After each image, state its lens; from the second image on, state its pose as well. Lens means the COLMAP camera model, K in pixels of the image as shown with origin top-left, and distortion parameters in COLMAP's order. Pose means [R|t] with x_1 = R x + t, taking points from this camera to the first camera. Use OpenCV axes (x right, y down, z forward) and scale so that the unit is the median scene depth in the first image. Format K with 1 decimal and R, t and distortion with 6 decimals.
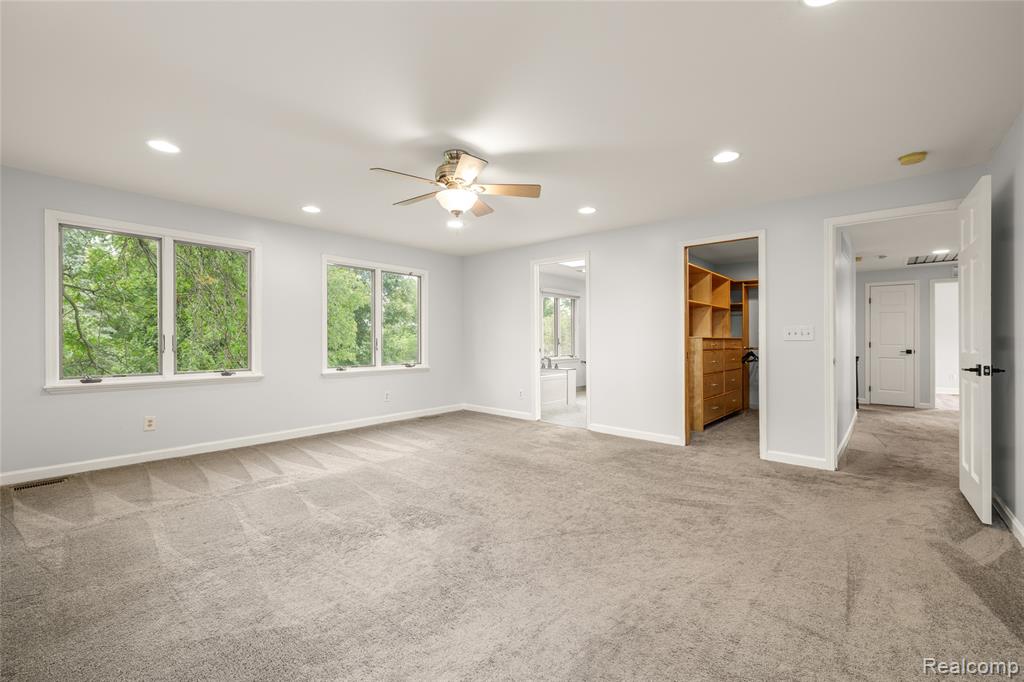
lens RADIAL K [[440.8, 0, 513.7], [0, 440.8, 331.1], [0, 0, 1]] dist [-0.000927, -0.000080]
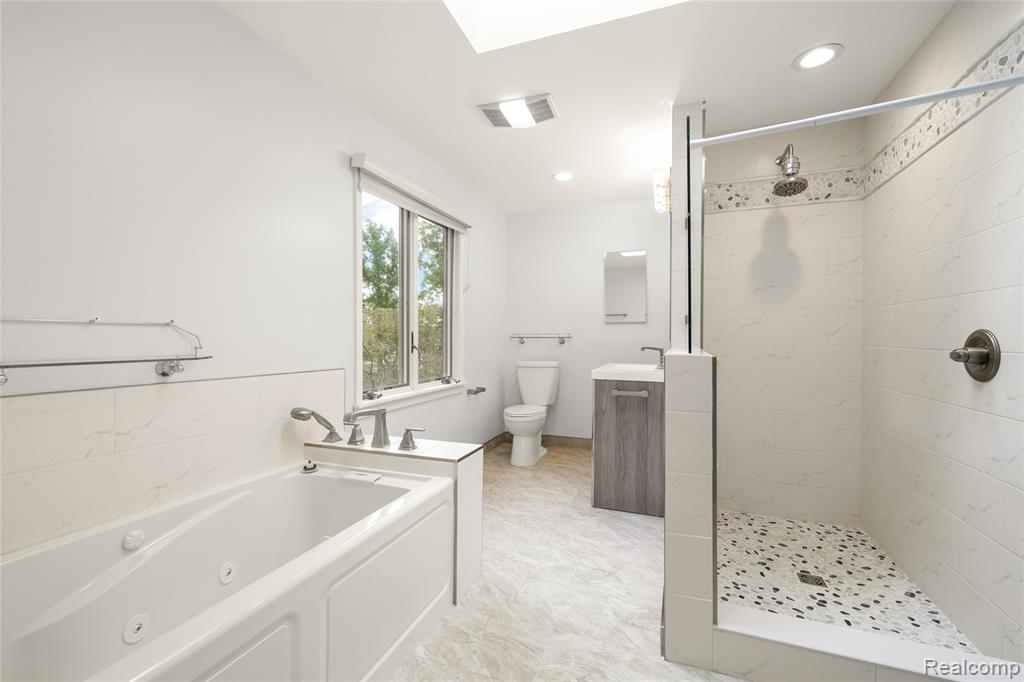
lens RADIAL K [[440.8, 0, 513.7], [0, 440.8, 331.1], [0, 0, 1]] dist [-0.000927, -0.000080]
pose [[0.944179, 0.005622, 0.329386, 0.070070], [-0.001788, 0.999927, -0.011942, 0.020670], [-0.329429, 0.010686, 0.944120, 0.733946]]
